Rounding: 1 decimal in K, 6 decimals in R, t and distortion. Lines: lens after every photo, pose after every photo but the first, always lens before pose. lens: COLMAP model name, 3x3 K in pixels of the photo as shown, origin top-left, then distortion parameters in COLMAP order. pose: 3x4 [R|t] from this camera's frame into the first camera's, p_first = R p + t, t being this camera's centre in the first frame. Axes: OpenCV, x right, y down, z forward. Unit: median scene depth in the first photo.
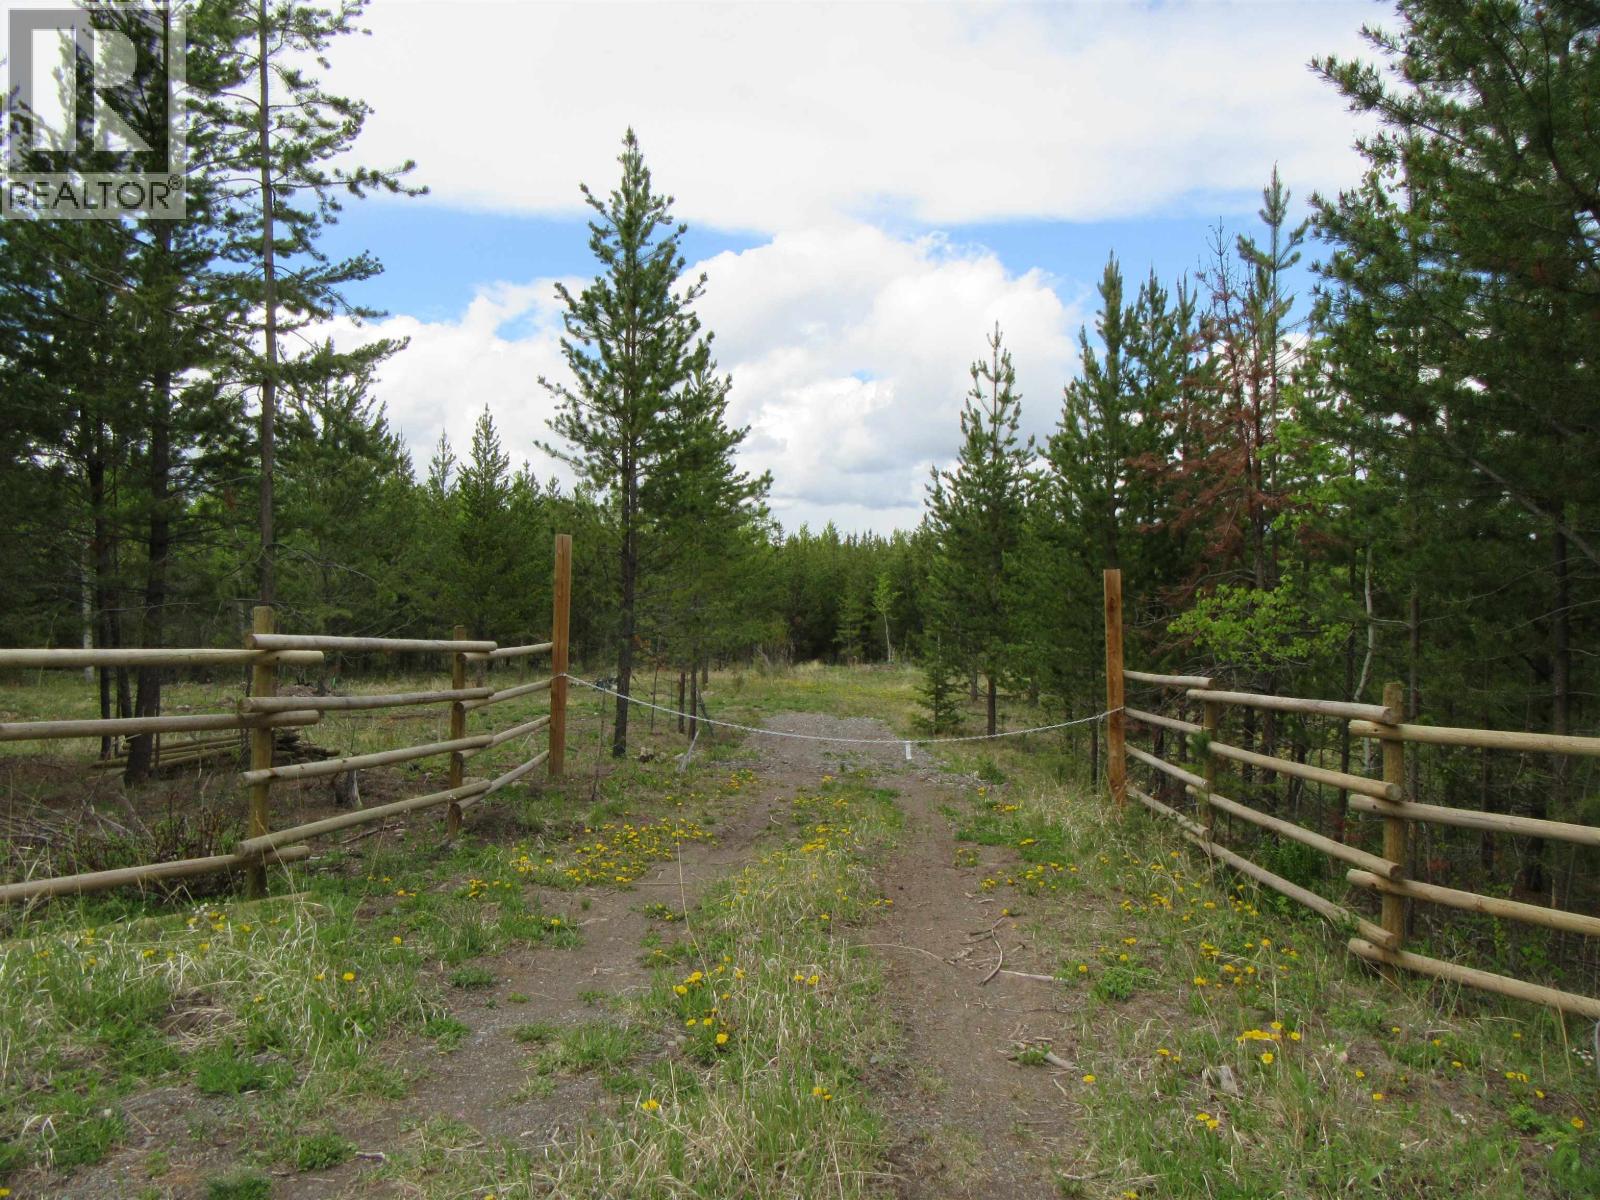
lens RADIAL K [[1151.5, 0, 803.3], [0, 1151.5, 606.6], [0, 0, 1]] dist [-0.011070, -0.004971]
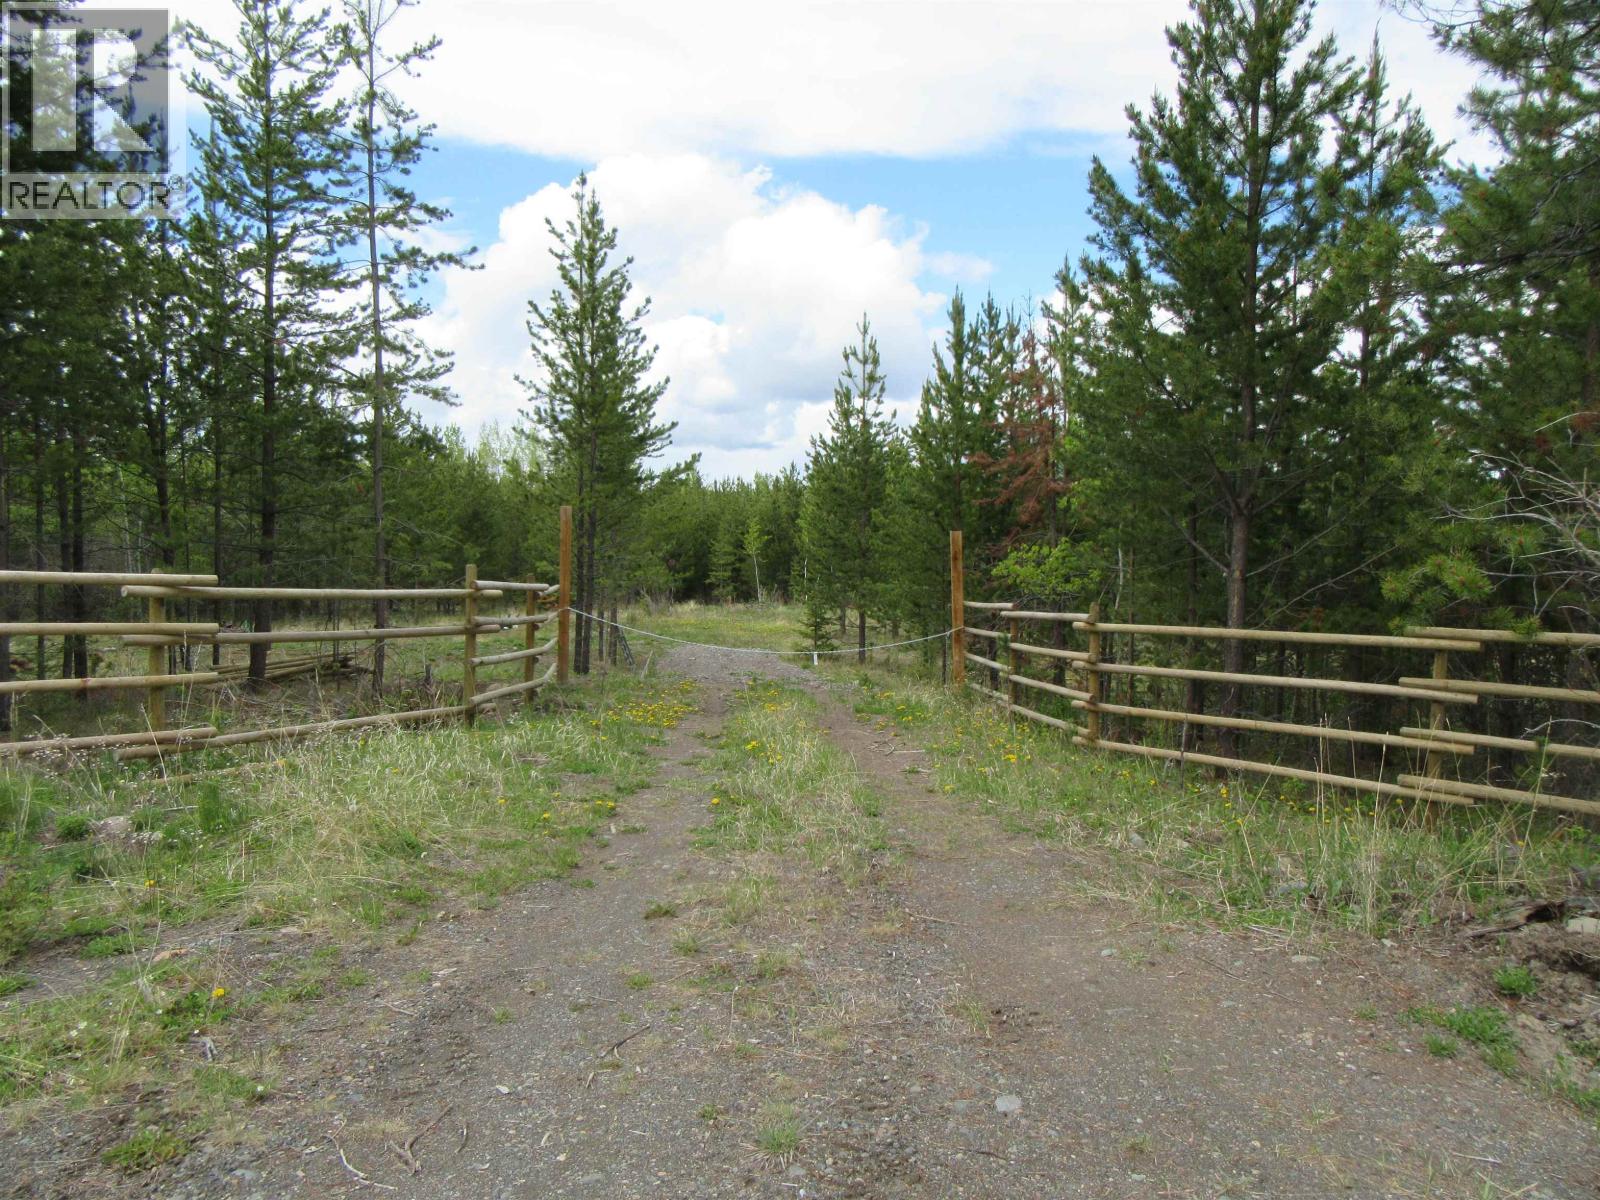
lens RADIAL K [[1151.5, 0, 799.2], [0, 1151.5, 597.2], [0, 0, 1]] dist [-0.011070, -0.004971]
pose [[0.992714, -0.007806, 0.120239, -0.068843], [0.002627, 0.999064, 0.043169, -0.008773], [-0.120464, -0.042538, 0.991806, -0.281219]]
